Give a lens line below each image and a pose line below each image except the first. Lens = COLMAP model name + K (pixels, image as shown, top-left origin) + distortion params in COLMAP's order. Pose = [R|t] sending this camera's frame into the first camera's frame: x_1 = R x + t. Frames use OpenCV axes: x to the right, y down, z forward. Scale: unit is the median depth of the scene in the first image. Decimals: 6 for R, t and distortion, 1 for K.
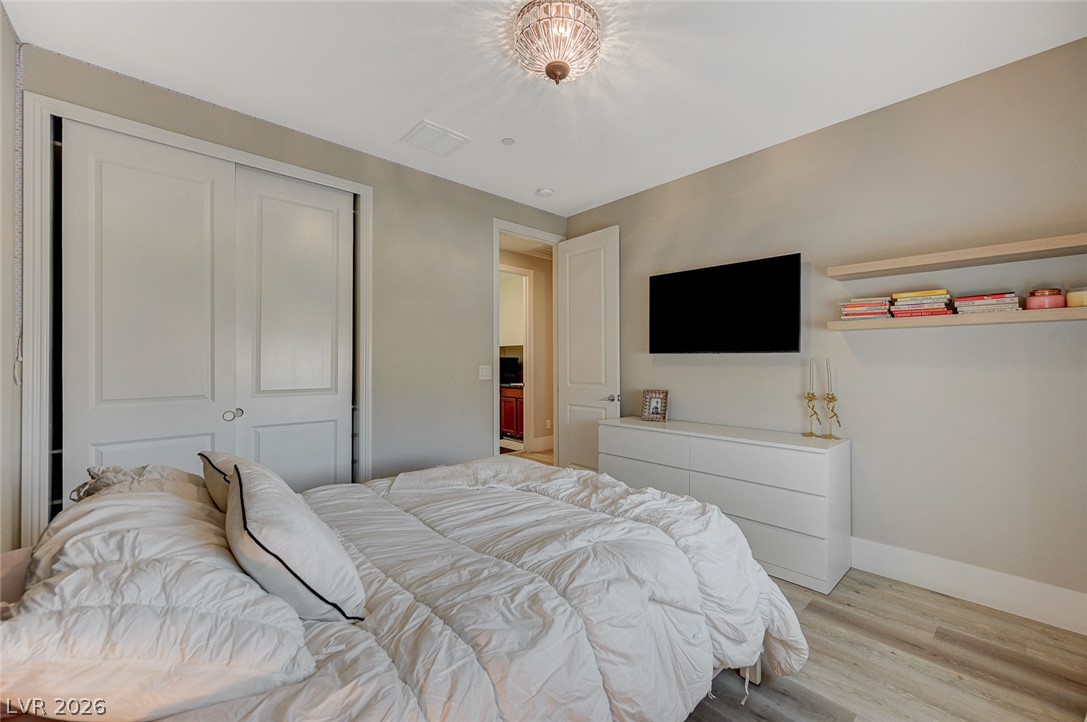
lens RADIAL K [[425.8, 0, 544.5], [0, 425.8, 363.0], [0, 0, 1]] dist [0.001358, 0.000101]
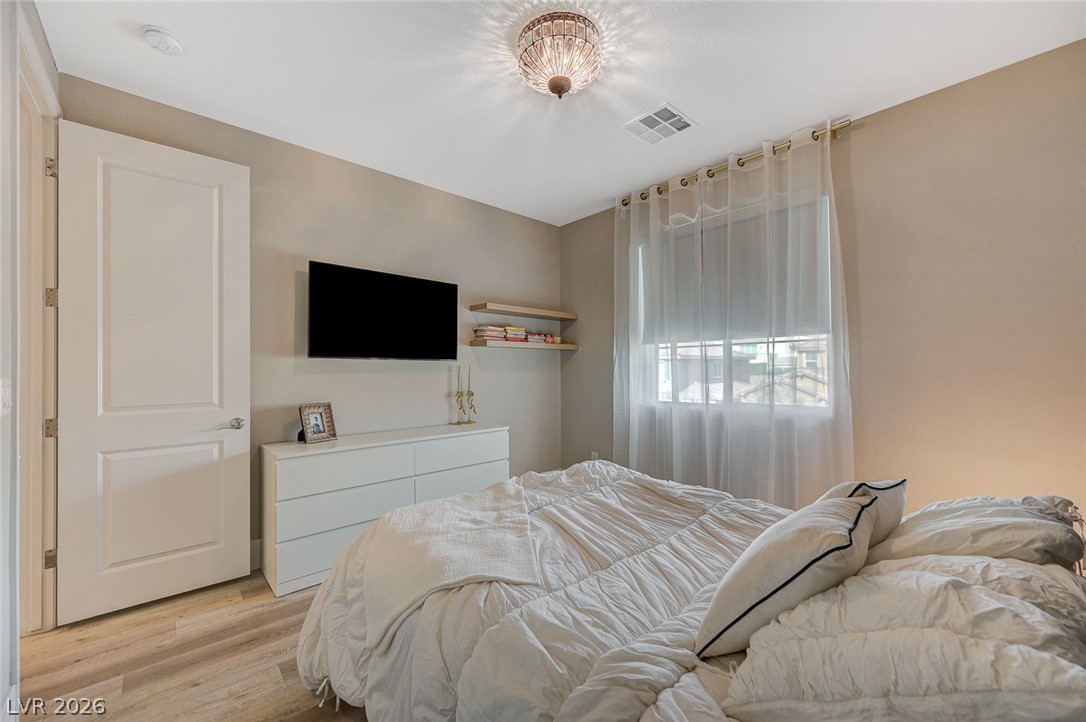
lens RADIAL K [[425.4, 0, 544.0], [0, 425.4, 363.0], [0, 0, 1]] dist [0.001358, 0.000101]
pose [[0.005139, 0.014532, 0.999881, -0.710155], [0.008108, 0.999861, -0.014573, 0.003534], [-0.999954, 0.008182, 0.005020, 0.741505]]
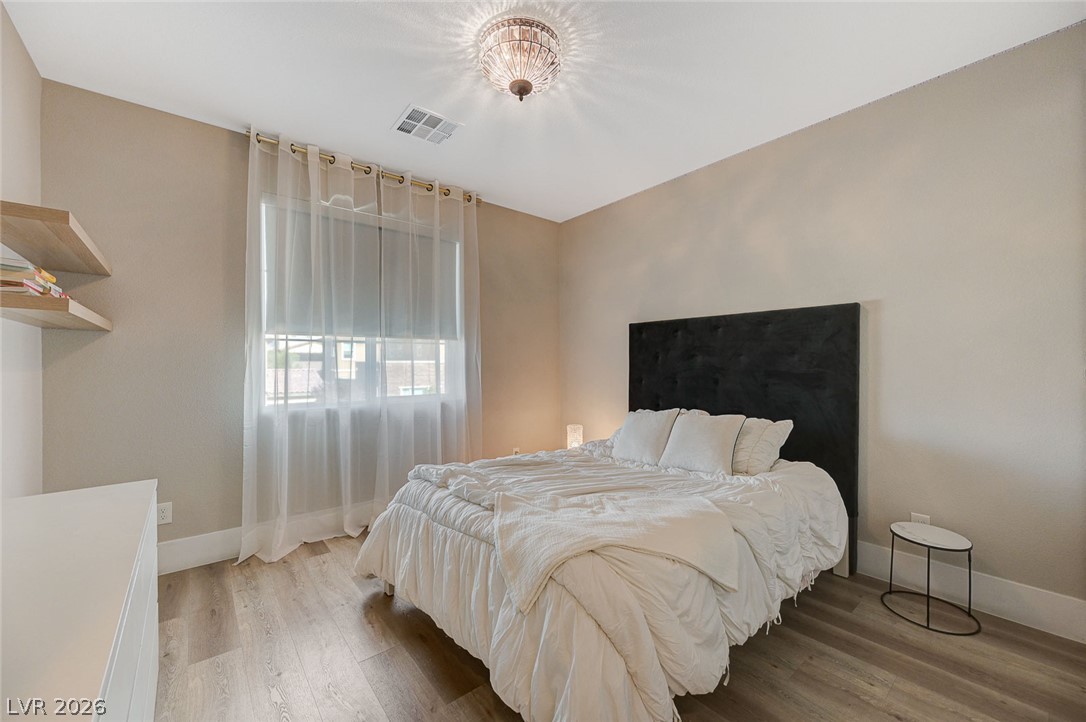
lens RADIAL K [[428.4, 0, 547.2], [0, 428.4, 364.0], [0, 0, 1]] dist [0.000390, -0.000196]
pose [[-0.998895, 0.004585, 0.046780, -0.057907], [0.004668, 0.999988, 0.001664, 0.002024], [-0.046772, 0.001880, -0.998904, 1.475875]]
